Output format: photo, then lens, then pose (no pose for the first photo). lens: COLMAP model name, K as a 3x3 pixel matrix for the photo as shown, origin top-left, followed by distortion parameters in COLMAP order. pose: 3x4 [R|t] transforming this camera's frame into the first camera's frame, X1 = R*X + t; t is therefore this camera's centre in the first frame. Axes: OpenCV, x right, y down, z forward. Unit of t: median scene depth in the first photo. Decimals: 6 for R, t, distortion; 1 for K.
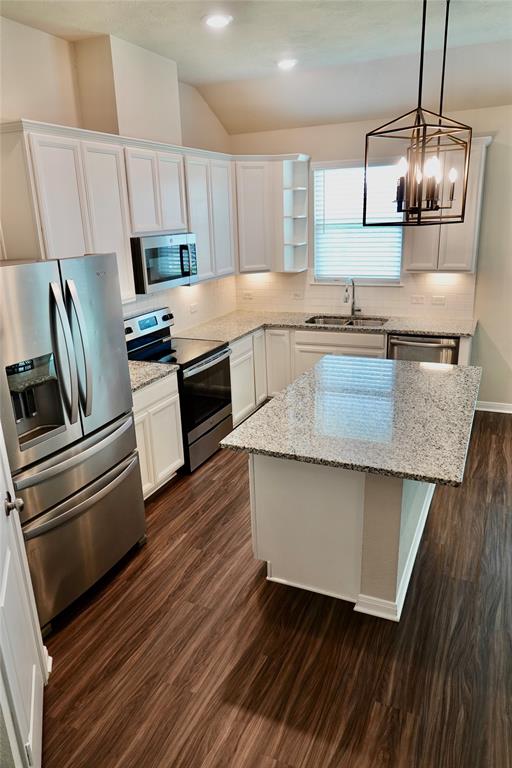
lens RADIAL K [[530.7, 0, 256.0], [0, 530.7, 384.0], [0, 0, 1]] dist [-0.004275, 0.004155]
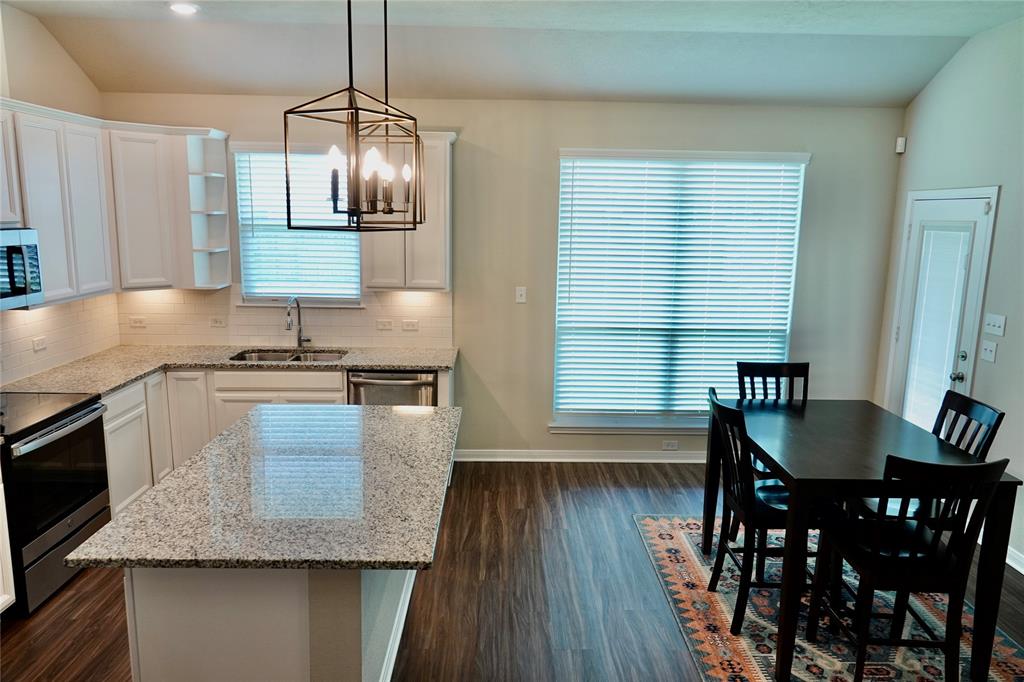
lens RADIAL K [[707.6, 0, 516.0], [0, 707.6, 342.2], [0, 0, 1]] dist [-0.004275, 0.004155]
pose [[0.898625, -0.026885, 0.437892, 0.029753], [0.084886, 0.989914, -0.113424, -0.000677], [-0.430426, 0.139097, 0.891844, 0.000323]]
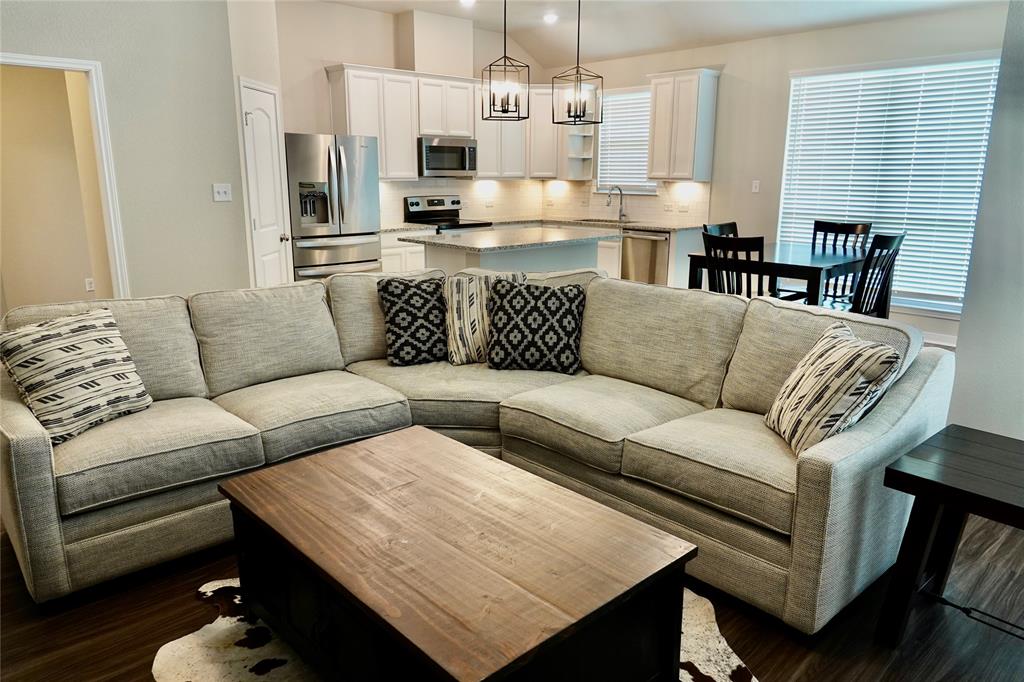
lens RADIAL K [[707.6, 0, 516.0], [0, 707.6, 342.2], [0, 0, 1]] dist [-0.004275, 0.004155]
pose [[0.923528, 0.128311, -0.361430, 0.727514], [-0.152294, 0.987584, -0.038540, 0.294544], [0.351997, 0.090636, 0.931602, -0.635600]]
